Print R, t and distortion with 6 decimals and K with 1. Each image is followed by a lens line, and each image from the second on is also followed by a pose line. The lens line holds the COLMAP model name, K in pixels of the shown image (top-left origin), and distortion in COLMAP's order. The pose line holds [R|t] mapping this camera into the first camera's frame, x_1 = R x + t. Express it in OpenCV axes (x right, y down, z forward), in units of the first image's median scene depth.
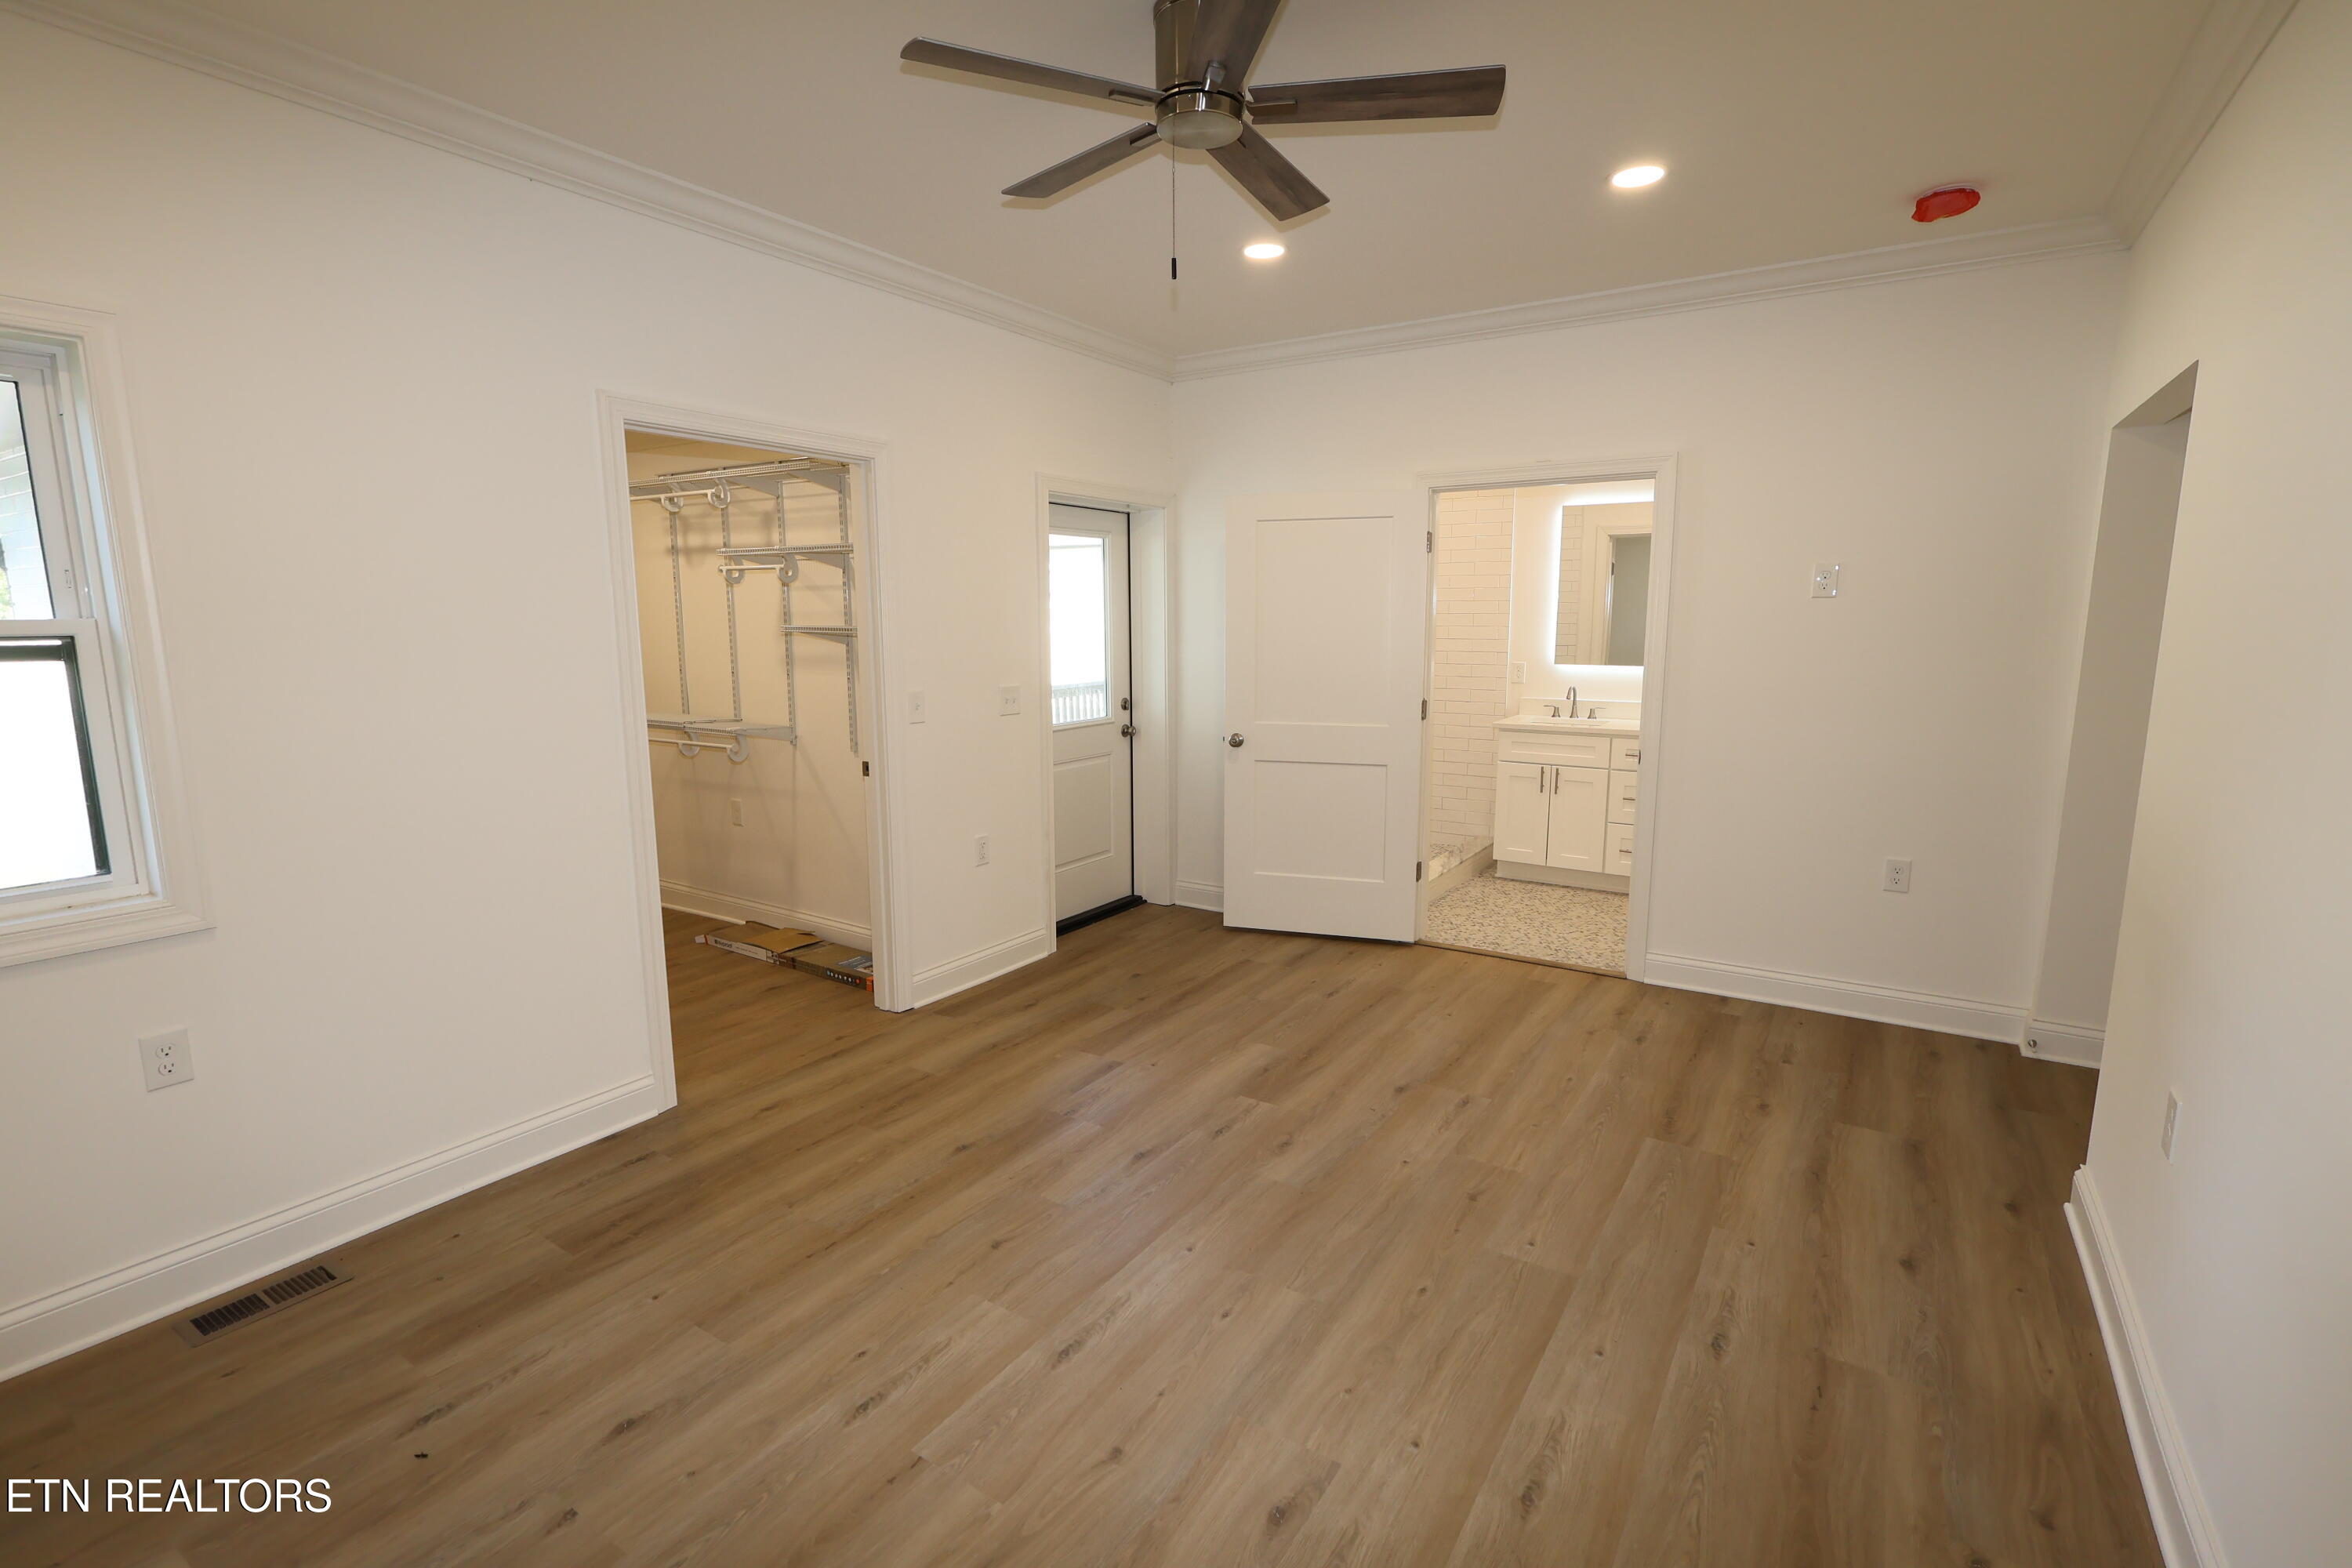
lens RADIAL K [[1101.4, 0, 1176.0], [0, 1101.4, 784.0], [0, 0, 1]] dist [-0.004301, -0.000327]
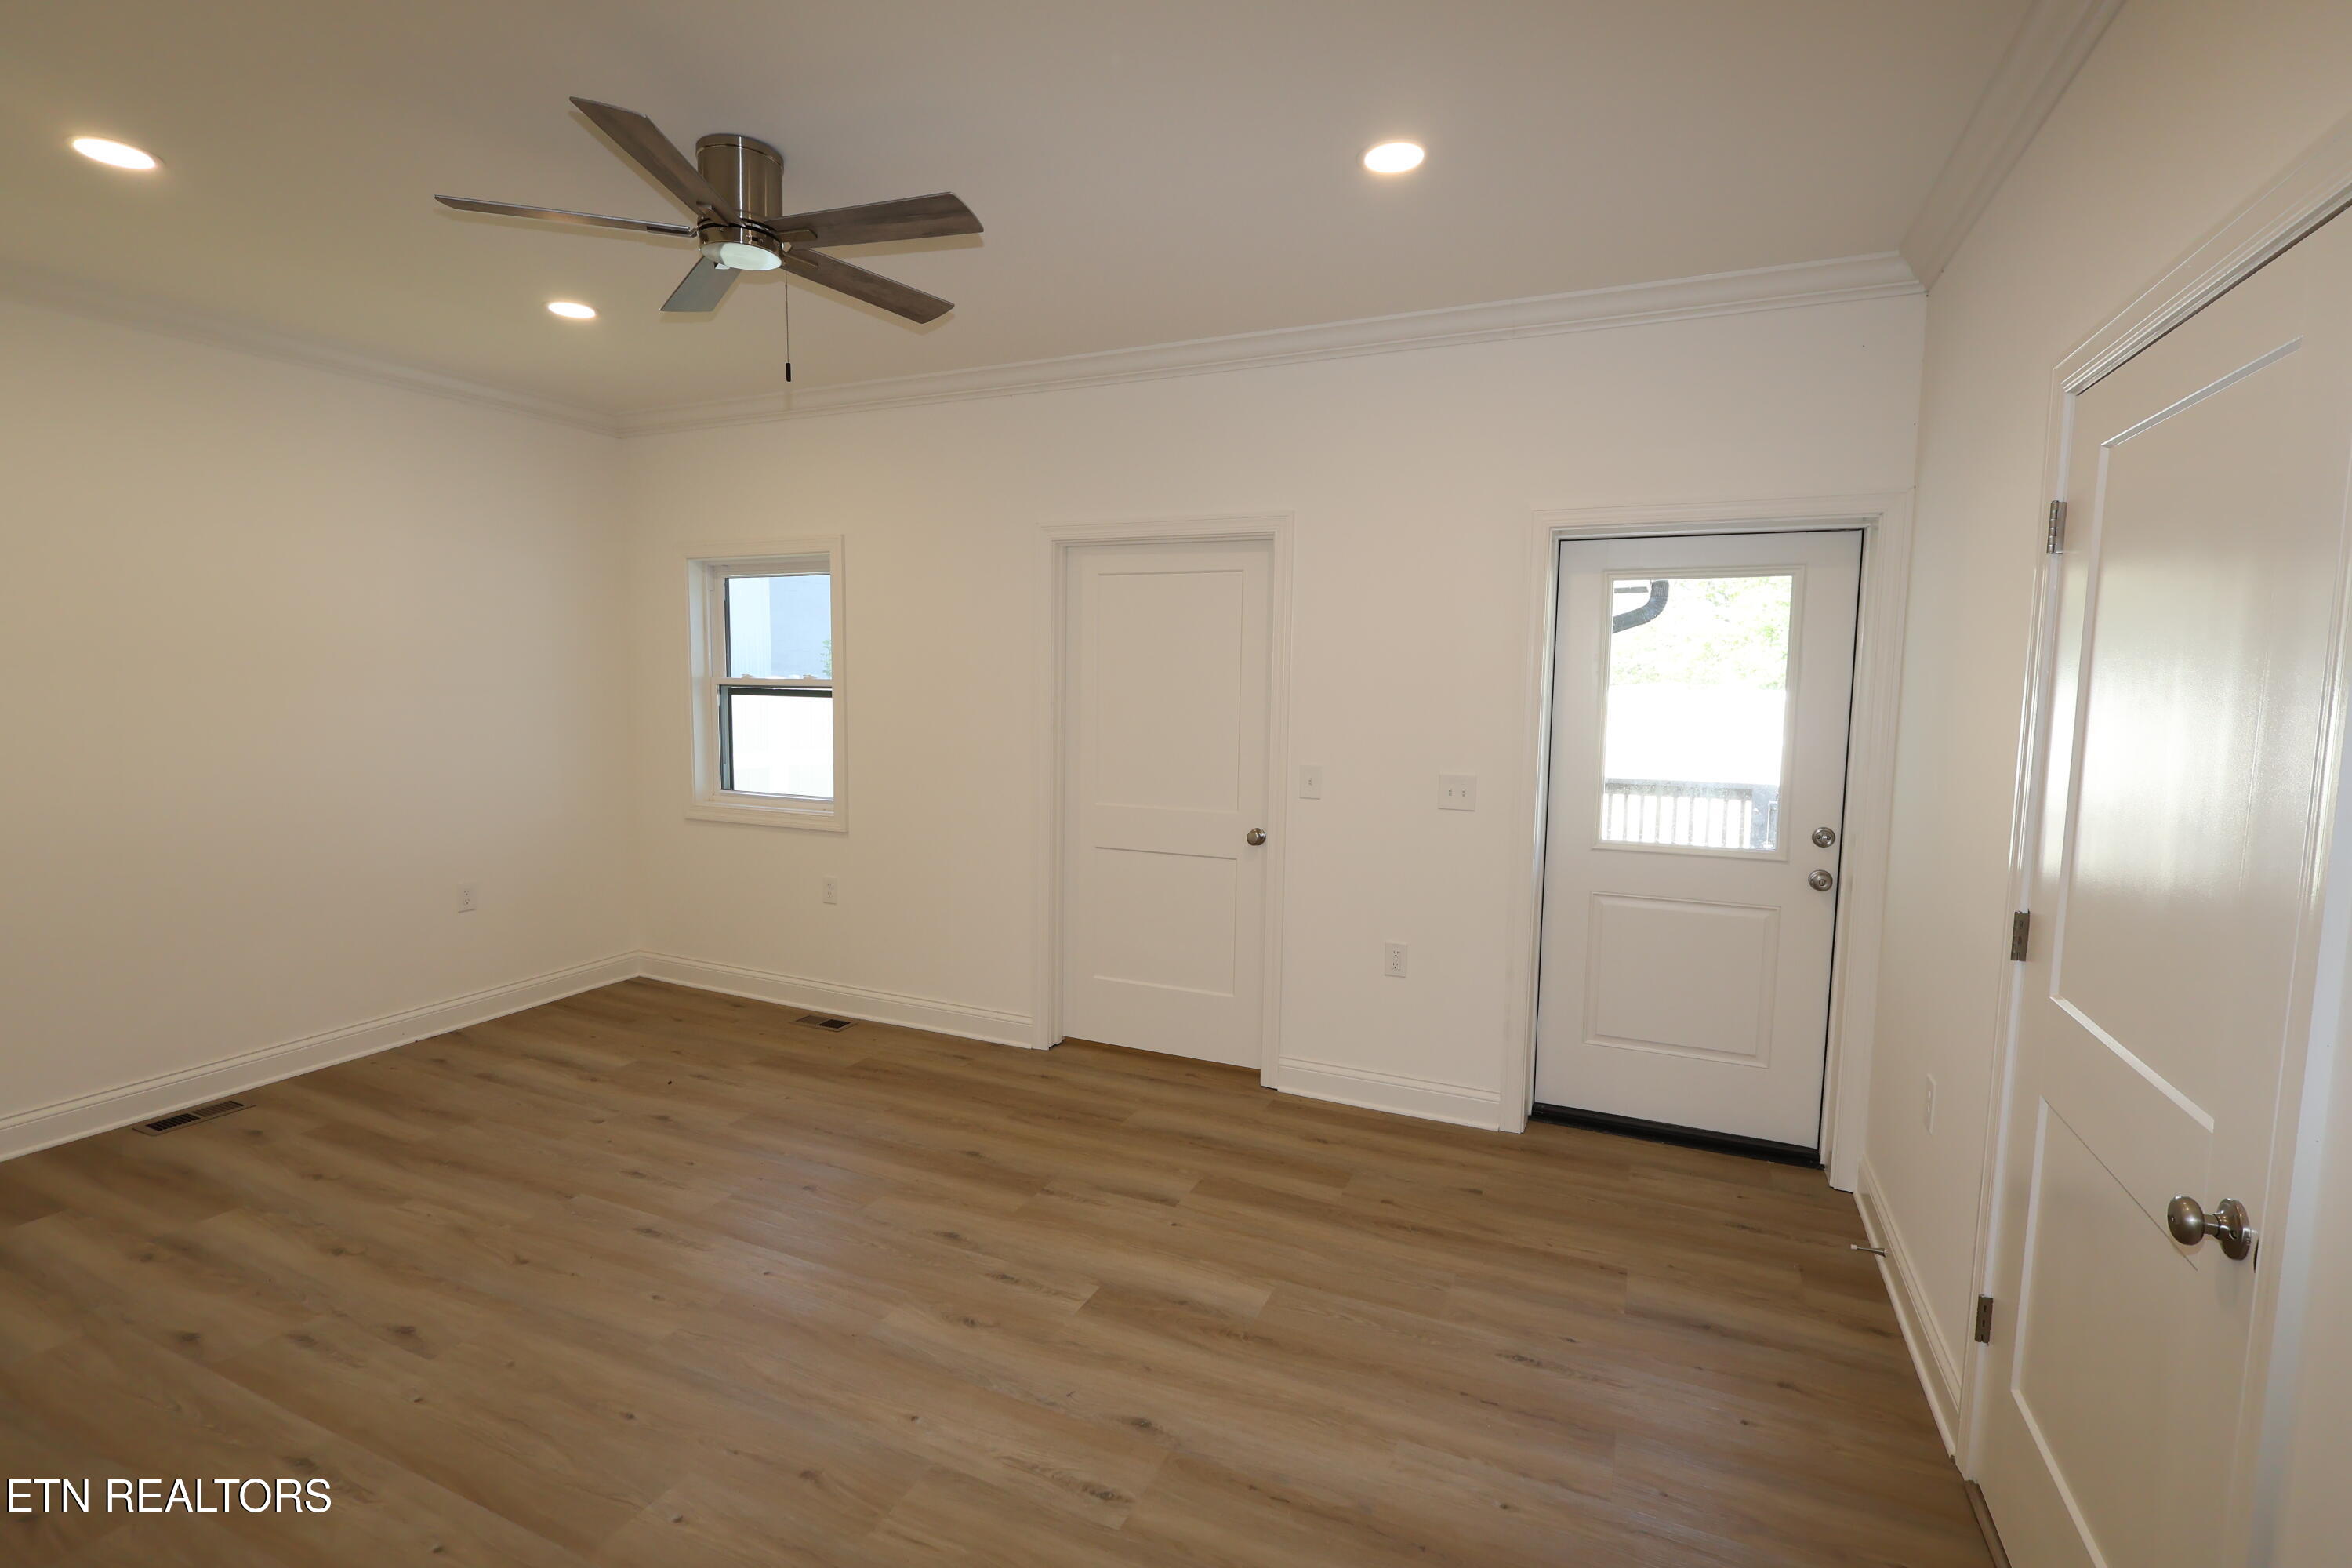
lens RADIAL K [[1101.4, 0, 1176.0], [0, 1101.4, 784.0], [0, 0, 1]] dist [-0.004301, -0.000327]
pose [[0.135480, 0.099739, -0.985747, 0.802359], [-0.162836, 0.983633, 0.077145, -0.142807], [0.977307, 0.150064, 0.149504, 0.867612]]
